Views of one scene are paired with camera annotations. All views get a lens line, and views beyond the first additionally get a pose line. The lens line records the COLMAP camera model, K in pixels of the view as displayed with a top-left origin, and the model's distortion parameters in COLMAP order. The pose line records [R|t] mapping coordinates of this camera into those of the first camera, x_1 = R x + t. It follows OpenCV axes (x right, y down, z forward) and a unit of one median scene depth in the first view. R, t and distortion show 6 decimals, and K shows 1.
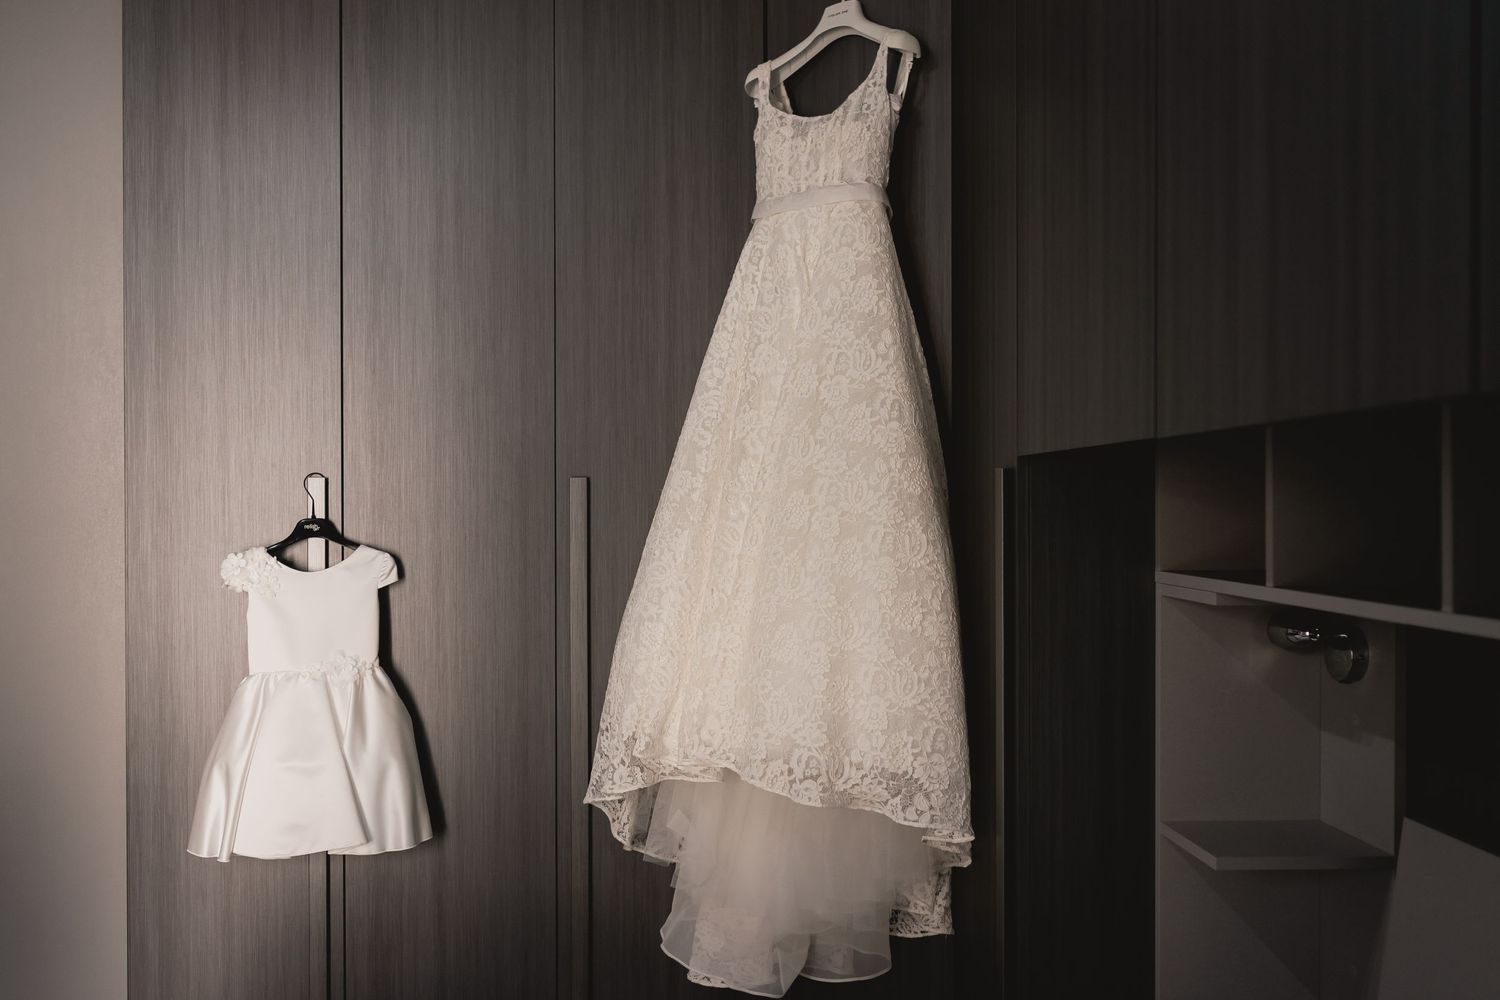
lens RADIAL K [[994.8, 0, 750.4], [0, 994.8, 499.6], [0, 0, 1]] dist [0.003027, 0.002022]
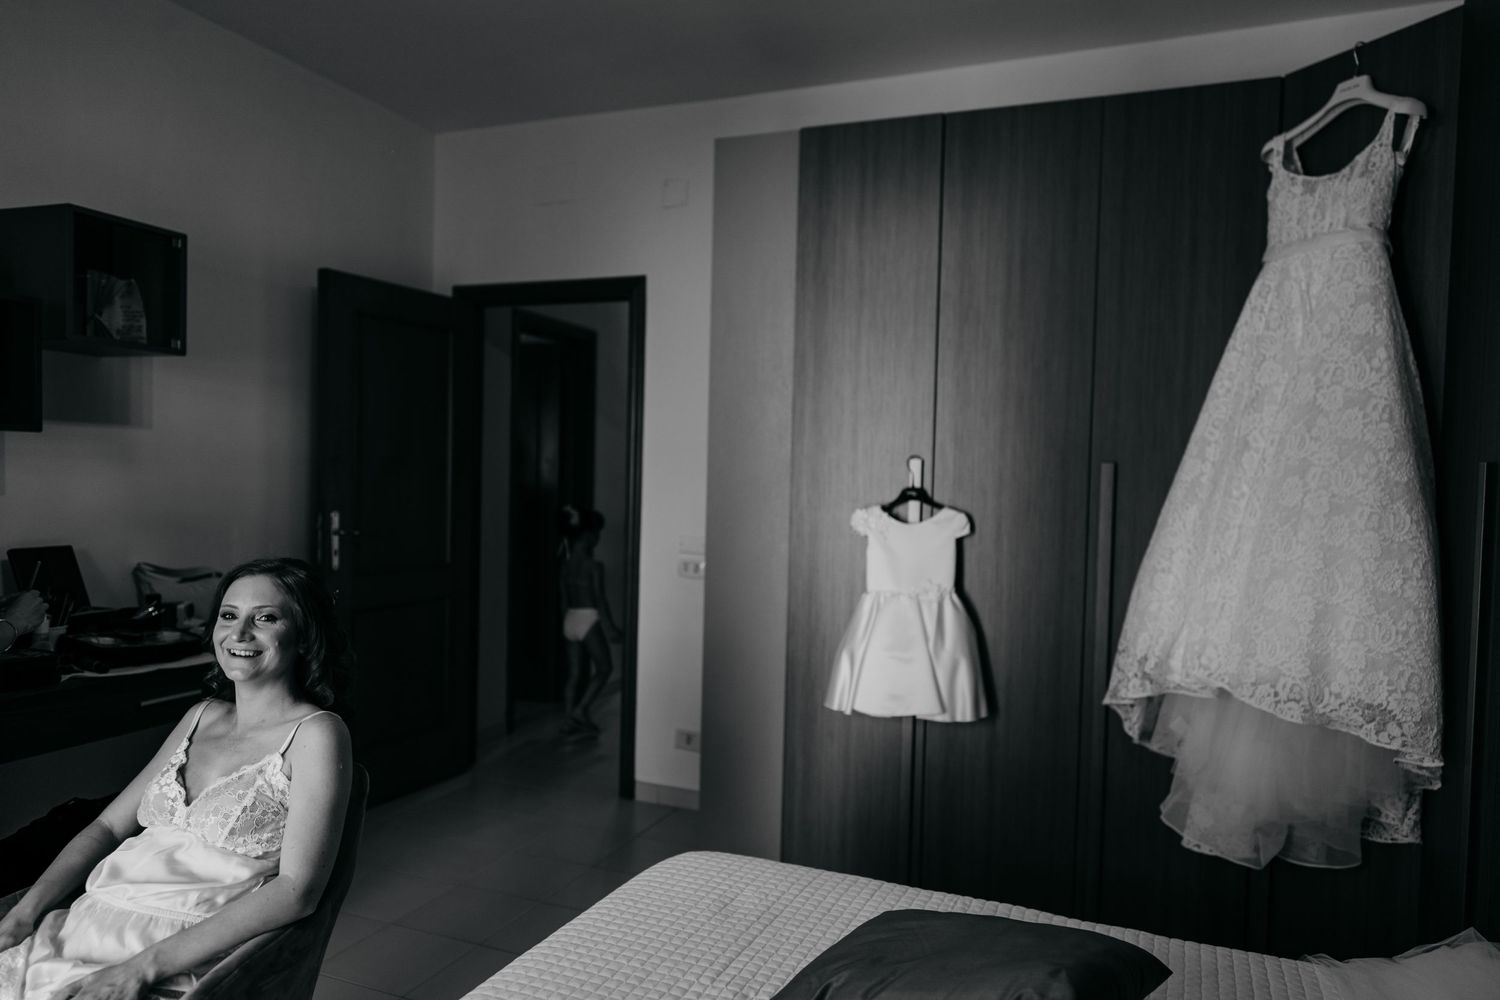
lens RADIAL K [[994.8, 0, 752.3], [0, 994.8, 507.4], [0, 0, 1]] dist [0.003027, 0.002022]
pose [[0.893713, 0.040467, -0.446811, 0.000162], [-0.029469, 0.999068, 0.031539, 0.010047], [0.447671, -0.015020, 0.894072, -0.431295]]
